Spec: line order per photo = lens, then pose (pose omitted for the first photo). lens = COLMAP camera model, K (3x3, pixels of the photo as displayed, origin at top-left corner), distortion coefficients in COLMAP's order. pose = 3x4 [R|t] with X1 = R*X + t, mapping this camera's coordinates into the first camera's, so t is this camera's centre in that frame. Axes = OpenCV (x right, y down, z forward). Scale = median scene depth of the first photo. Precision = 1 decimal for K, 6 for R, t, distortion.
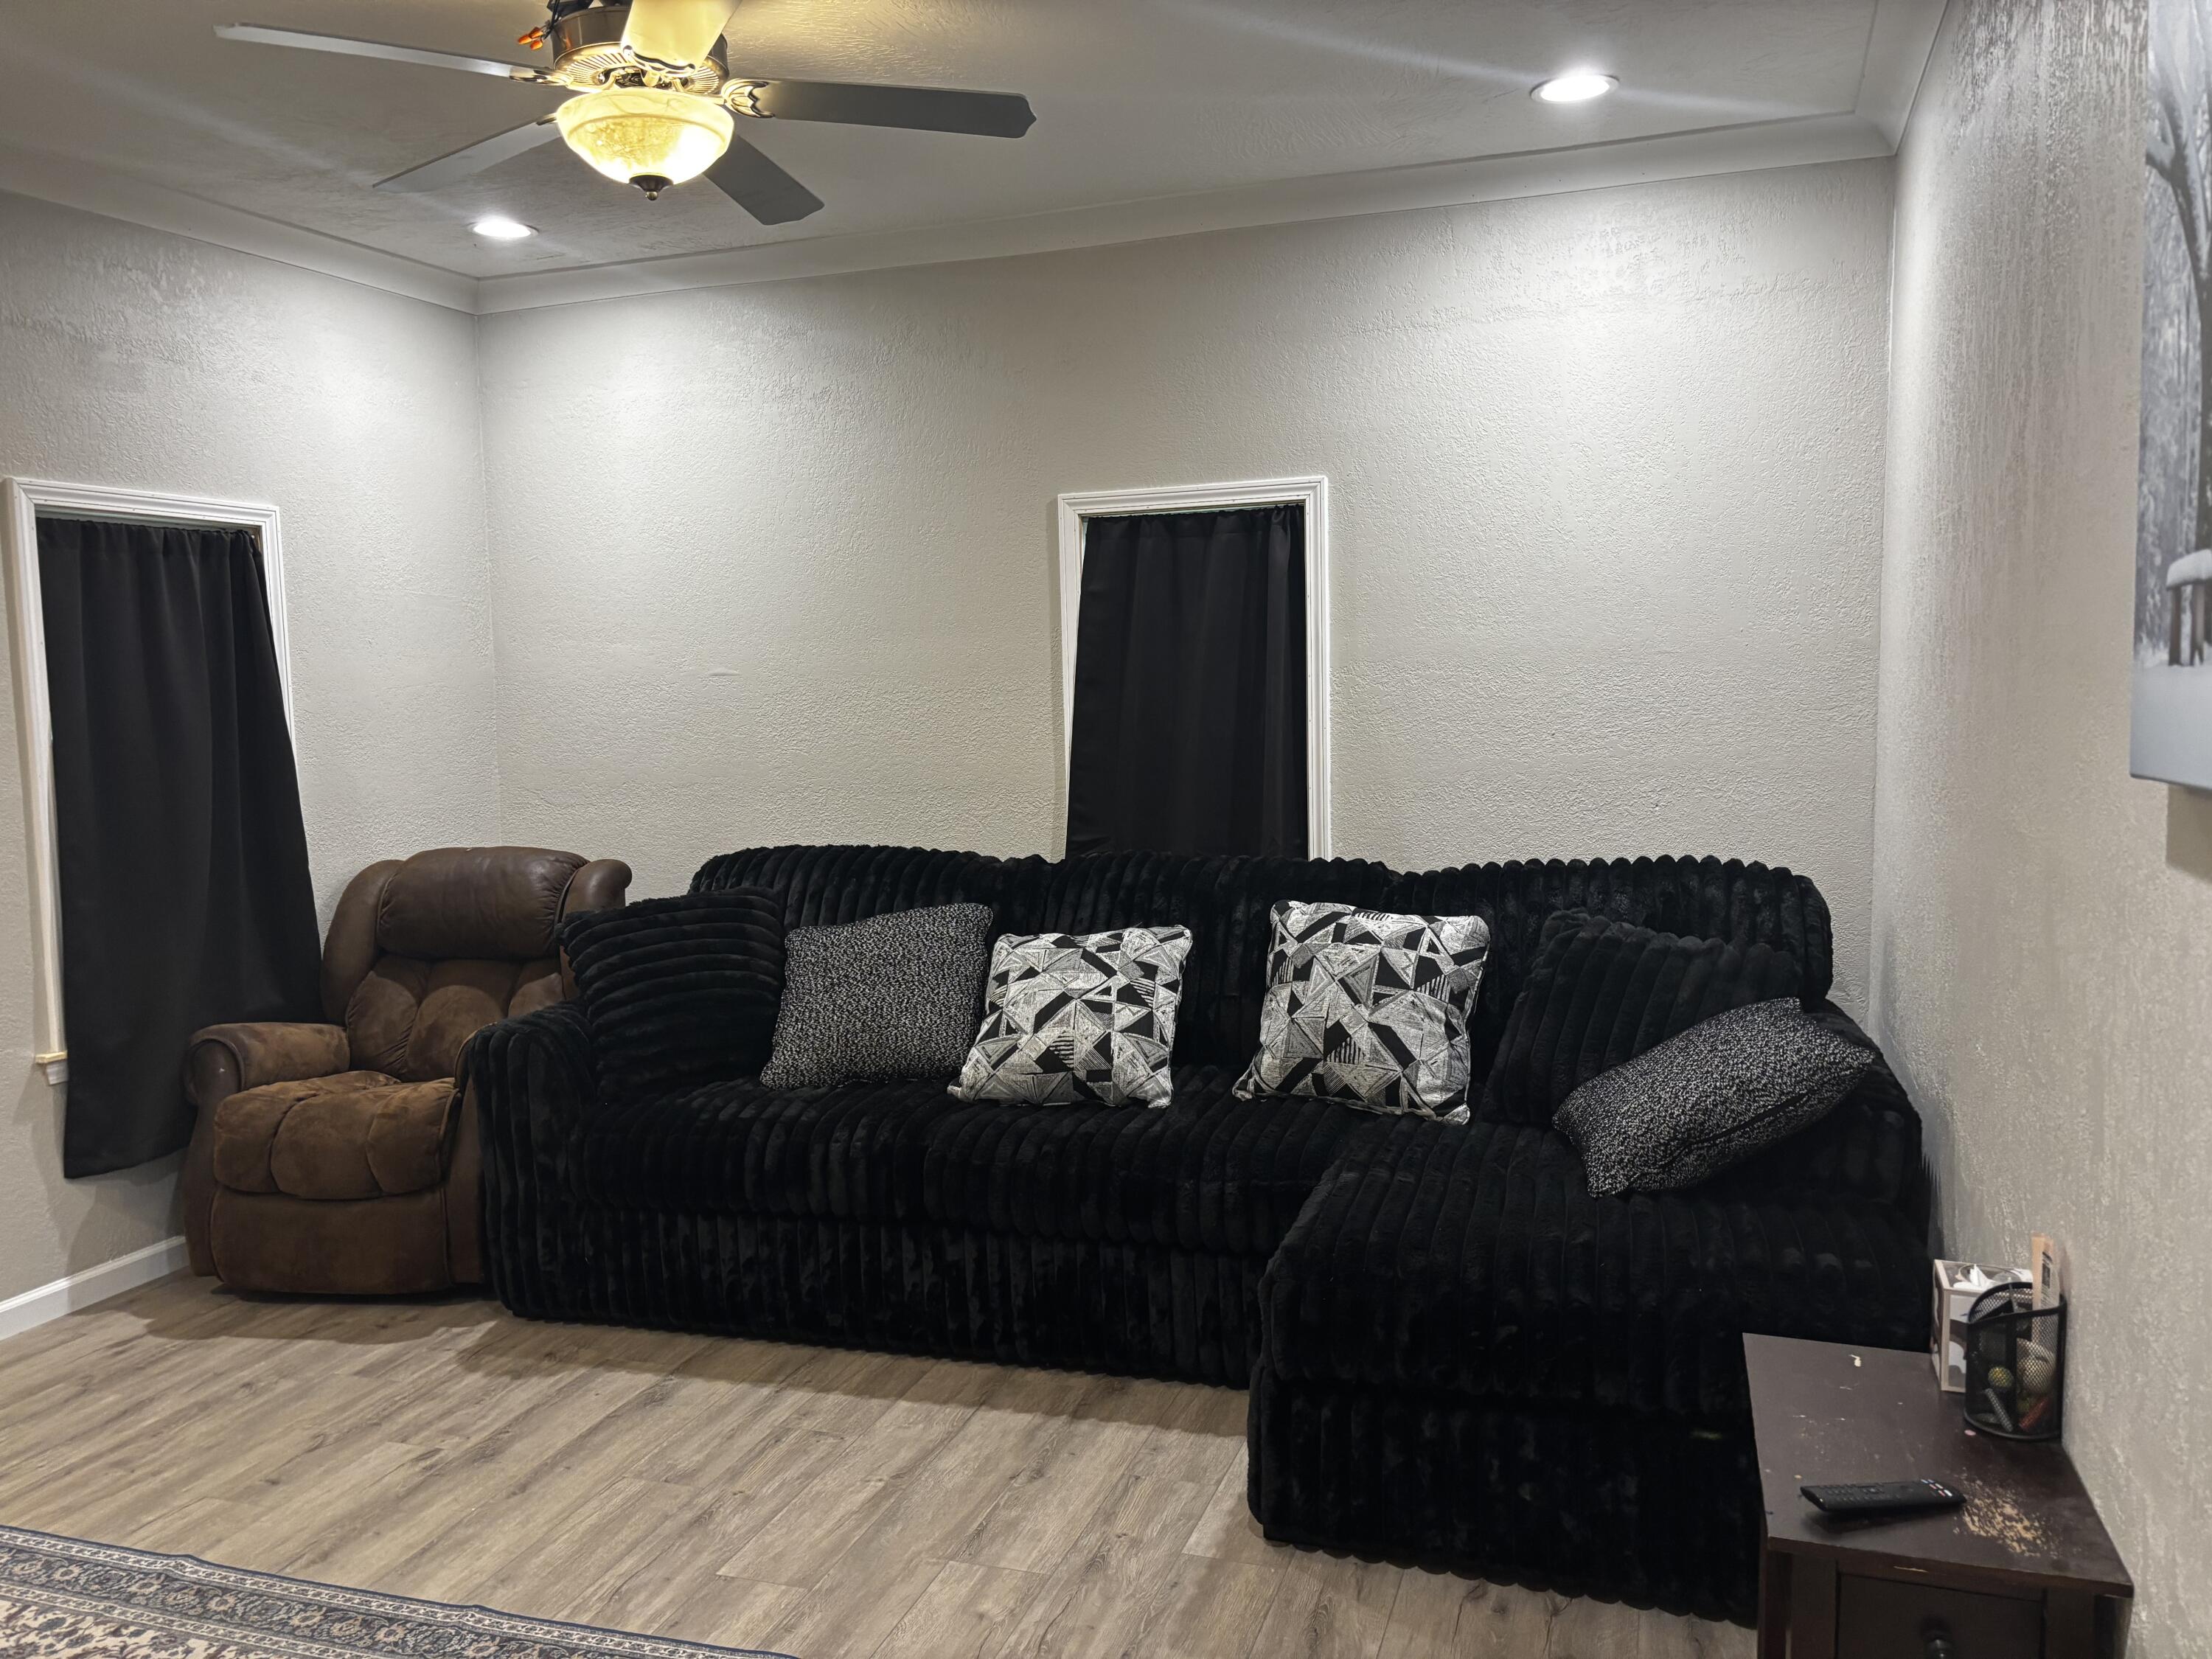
lens RADIAL K [[1666.0, 0, 1120.5], [0, 1666.0, 836.2], [0, 0, 1]] dist [0.068164, -0.092770]
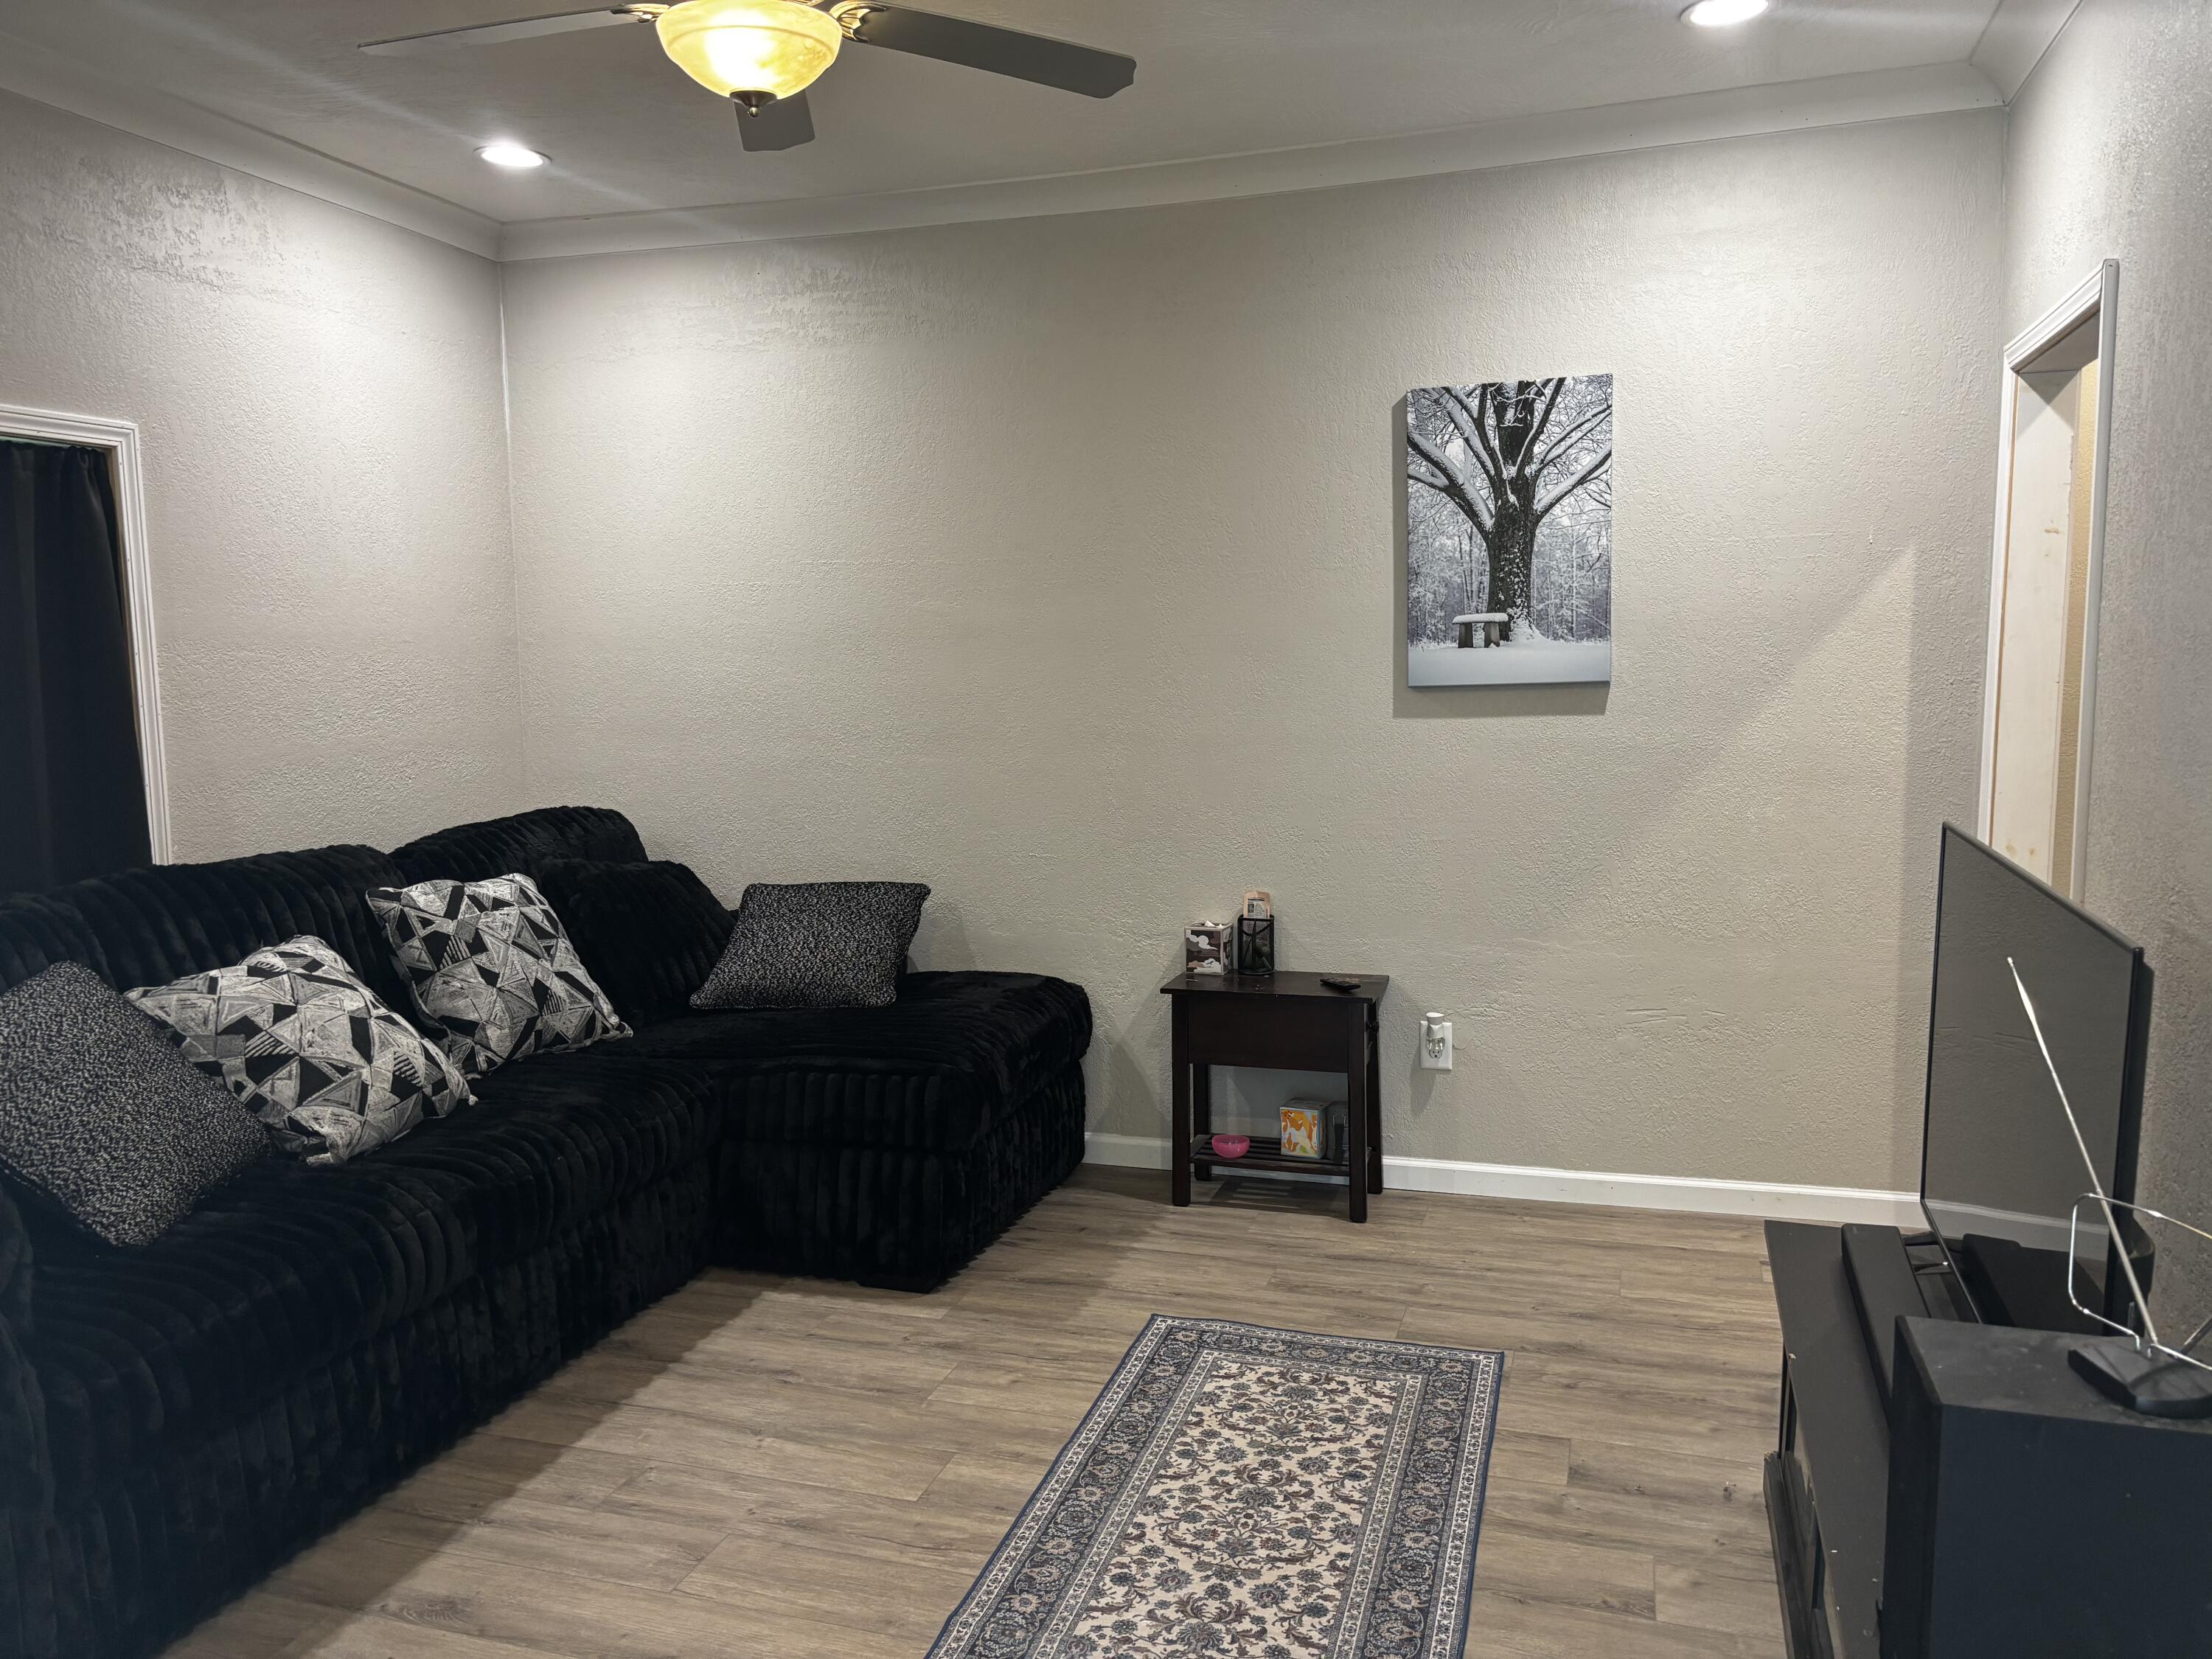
lens RADIAL K [[1678.6, 0, 1081.3], [0, 1678.6, 838.7], [0, 0, 1]] dist [0.071280, -0.096970]
pose [[-0.014862, -0.088711, 0.995947, -0.941266], [0.094651, 0.991459, 0.089723, -0.041547], [-0.995400, 0.095600, -0.006339, 0.648847]]
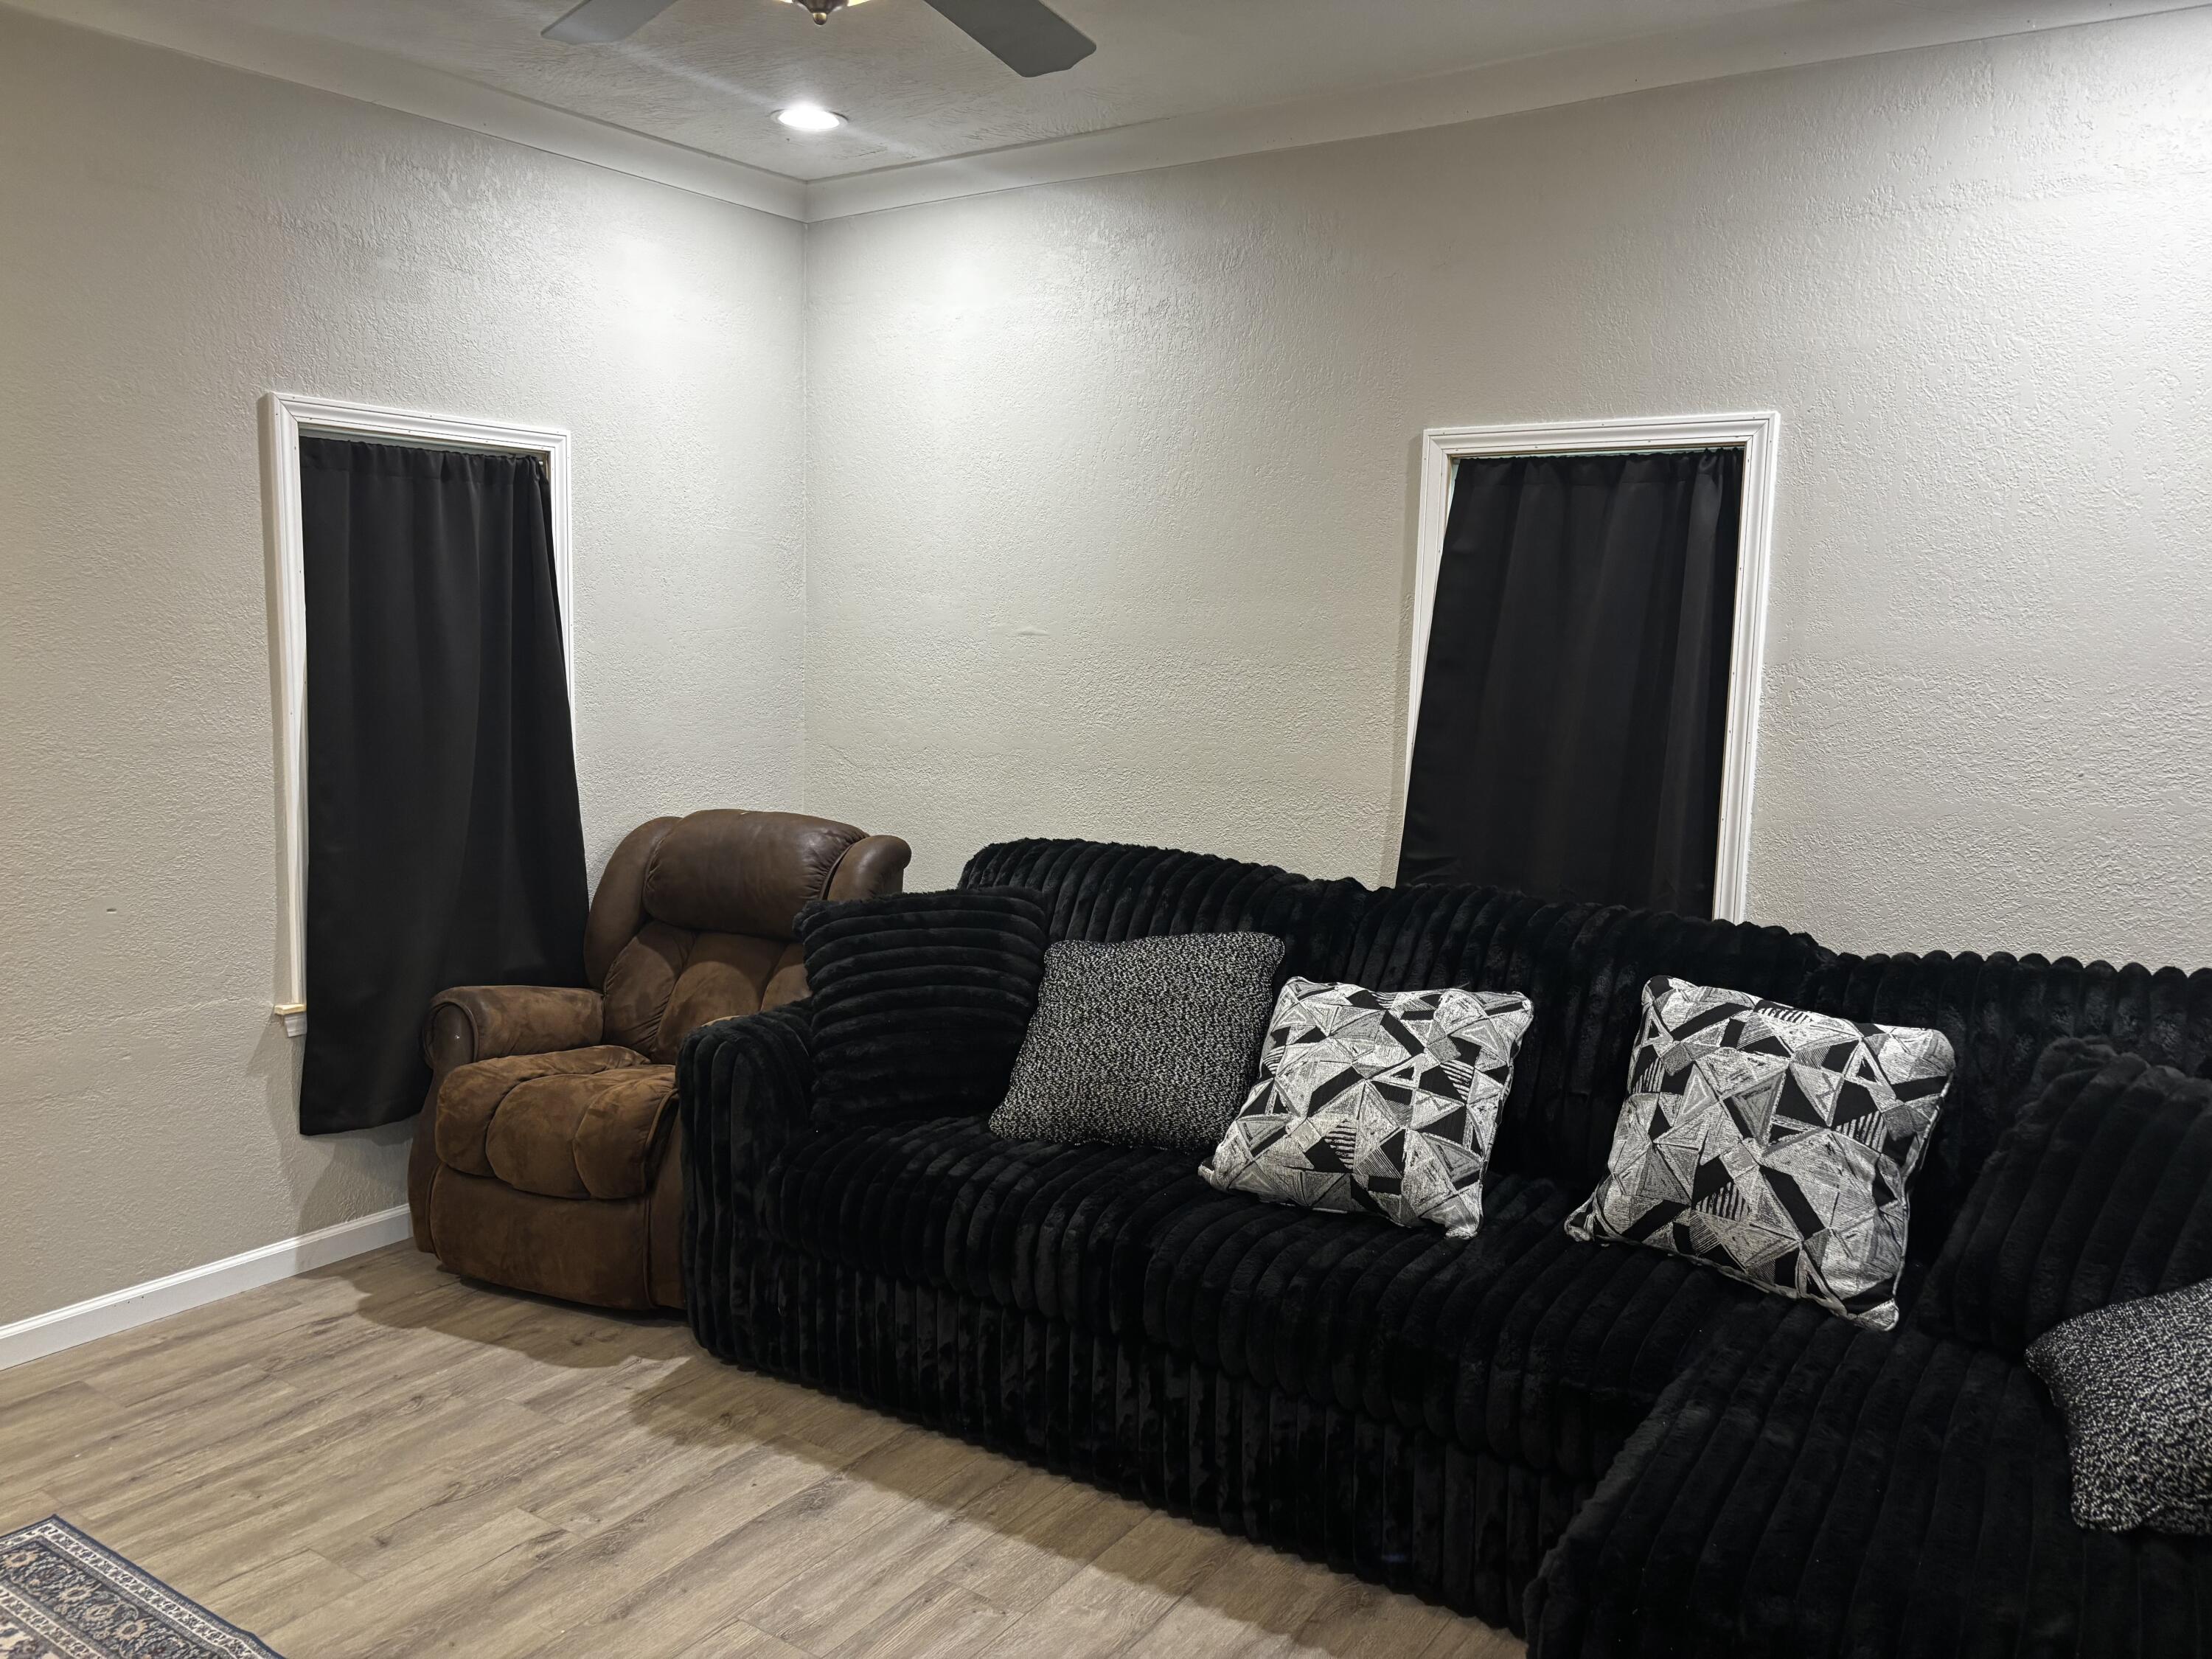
lens RADIAL K [[1694.0, 0, 1099.1], [0, 1694.0, 843.5], [0, 0, 1]] dist [0.042968, -0.050340]
pose [[0.962663, 0.080203, -0.258549, 0.051422], [-0.070630, 0.996436, 0.046121, -0.041793], [0.261327, -0.026138, 0.964896, 0.209044]]
